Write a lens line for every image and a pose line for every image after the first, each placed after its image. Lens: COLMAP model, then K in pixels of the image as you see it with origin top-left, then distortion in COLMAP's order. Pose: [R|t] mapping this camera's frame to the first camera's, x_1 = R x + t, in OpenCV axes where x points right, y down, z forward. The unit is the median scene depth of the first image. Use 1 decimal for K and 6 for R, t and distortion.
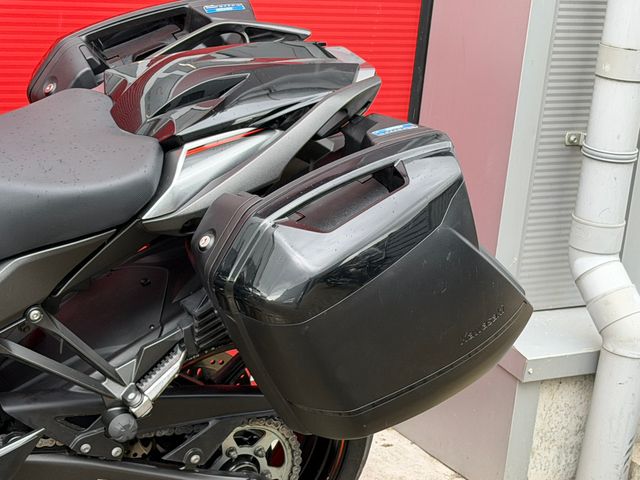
lens RADIAL K [[1565.9, 0, 320.3], [0, 1565.9, 239.6], [0, 0, 1]] dist [0.153895, 0.148902]
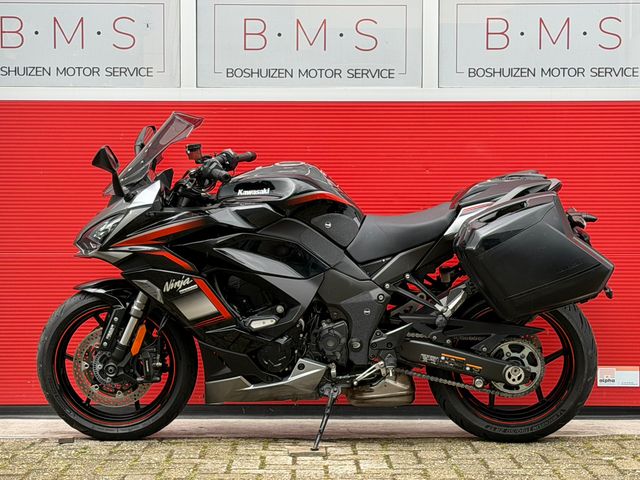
lens RADIAL K [[1565.9, 0, 320.3], [0, 1565.9, 239.6], [0, 0, 1]] dist [0.153895, 0.148902]
pose [[0.840300, -0.092002, -0.534258, 1.046743], [-0.066439, 0.960589, -0.269917, 0.673610], [0.538035, 0.262307, 0.801070, -1.120321]]
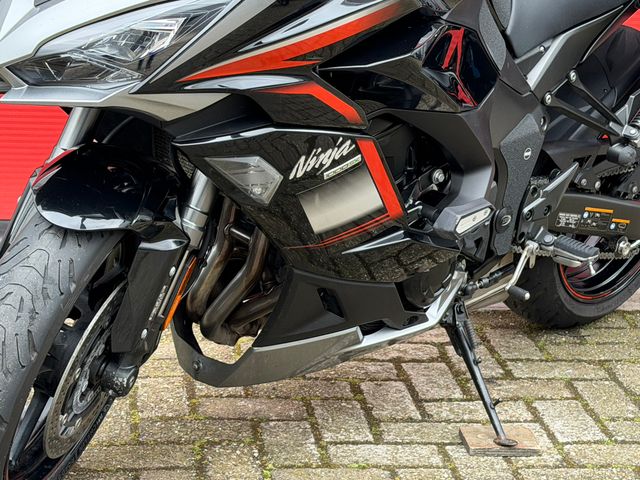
lens RADIAL K [[1565.9, 0, 320.3], [0, 1565.9, 239.6], [0, 0, 1]] dist [0.153895, 0.148902]
pose [[0.956713, -0.138483, 0.255974, -0.730891], [0.136091, 0.990325, 0.027123, 0.116963], [-0.257253, 0.008887, 0.966303, -0.239337]]
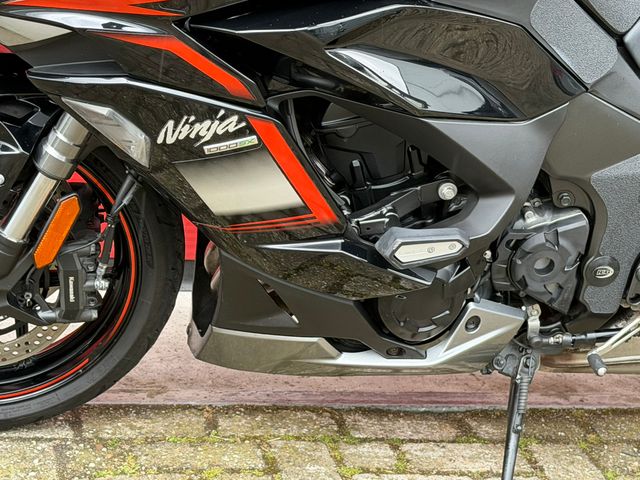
lens RADIAL K [[1565.9, 0, 320.3], [0, 1565.9, 239.6], [0, 0, 1]] dist [0.153895, 0.148902]
pose [[0.943962, 0.121826, -0.306749, -0.119817], [-0.107953, 0.992229, 0.061863, 0.092314], [0.311902, -0.025282, 0.949778, -0.069834]]
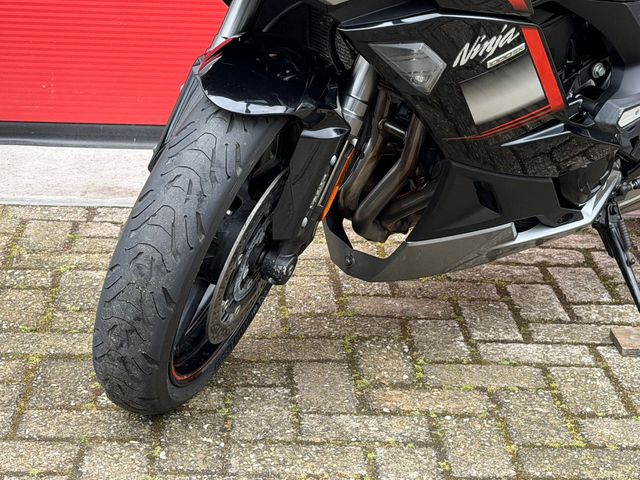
lens RADIAL K [[1565.9, 0, 320.3], [0, 1565.9, 239.6], [0, 0, 1]] dist [0.153895, 0.148902]
pose [[0.973127, -0.137034, 0.185058, -0.768897], [0.127978, 0.989955, 0.060083, 0.141148], [-0.191433, -0.034785, 0.980889, -0.228977]]
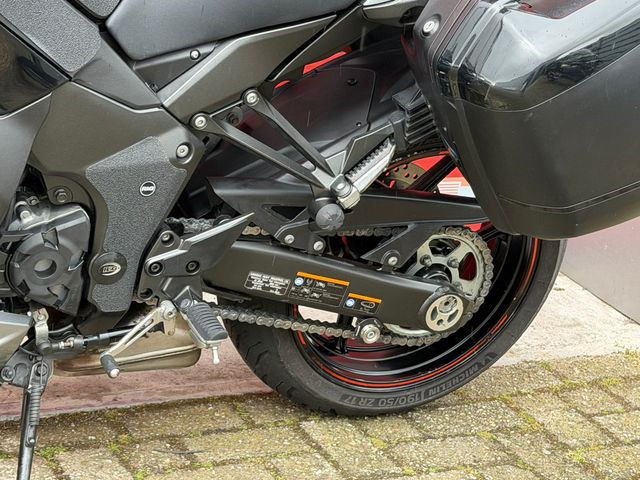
lens RADIAL K [[1565.9, 0, 320.3], [0, 1565.9, 239.6], [0, 0, 1]] dist [0.153895, 0.148902]
pose [[0.996093, 0.055221, -0.068917, -0.061464], [-0.051385, 0.997093, 0.056254, 0.077104], [0.071824, -0.052493, 0.996035, -0.000616]]
